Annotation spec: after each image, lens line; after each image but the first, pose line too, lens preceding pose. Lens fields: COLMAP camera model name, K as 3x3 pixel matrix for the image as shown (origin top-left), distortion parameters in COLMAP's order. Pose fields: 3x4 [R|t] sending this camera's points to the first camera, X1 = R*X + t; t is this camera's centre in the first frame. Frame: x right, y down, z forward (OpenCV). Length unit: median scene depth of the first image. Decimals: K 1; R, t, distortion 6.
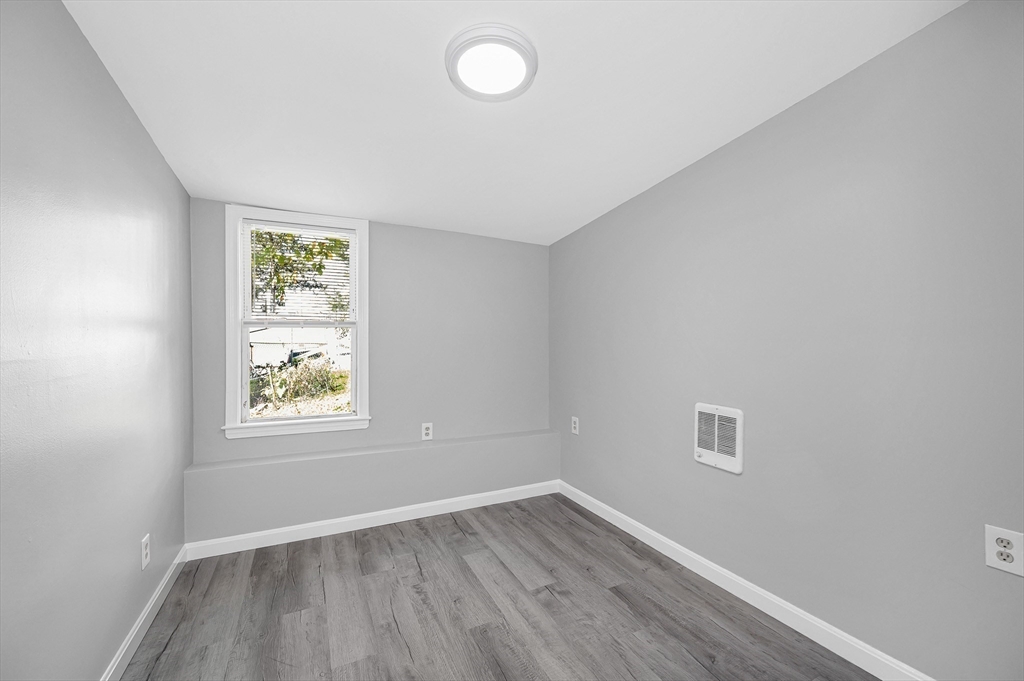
lens RADIAL K [[417.2, 0, 518.8], [0, 417.2, 341.1], [0, 0, 1]] dist [0.001450, 0.000062]
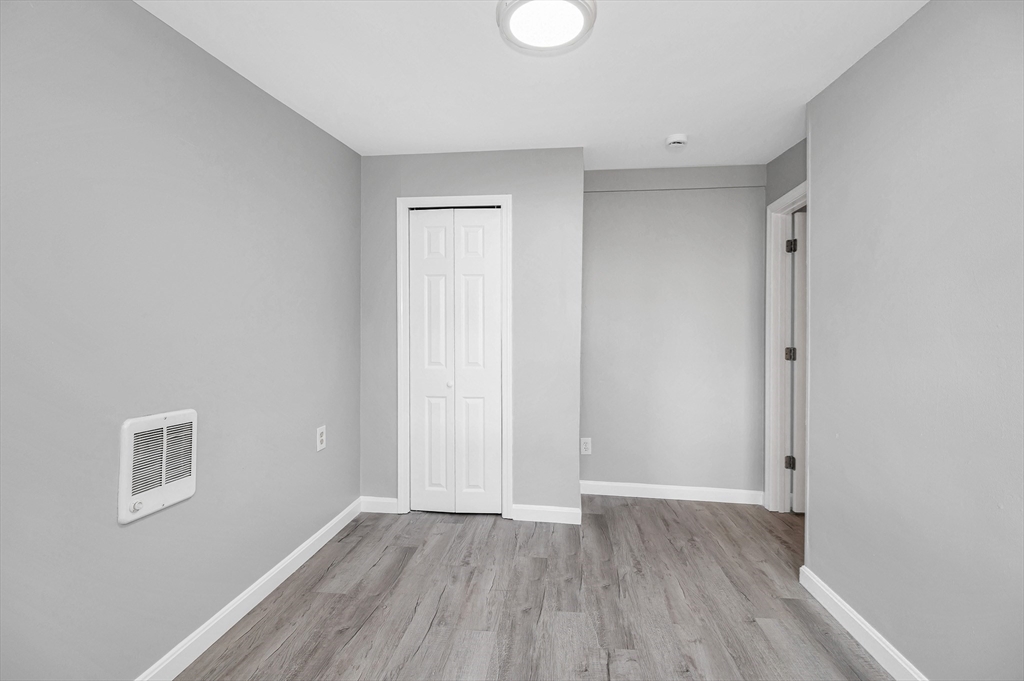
lens RADIAL K [[417.2, 0, 519.5], [0, 417.2, 340.3], [0, 0, 1]] dist [0.001450, 0.000062]
pose [[-0.835657, -0.000765, 0.549251, -0.366743], [-0.000552, 1.000000, 0.000554, 0.040372], [-0.549251, 0.000160, -0.835658, 1.292678]]
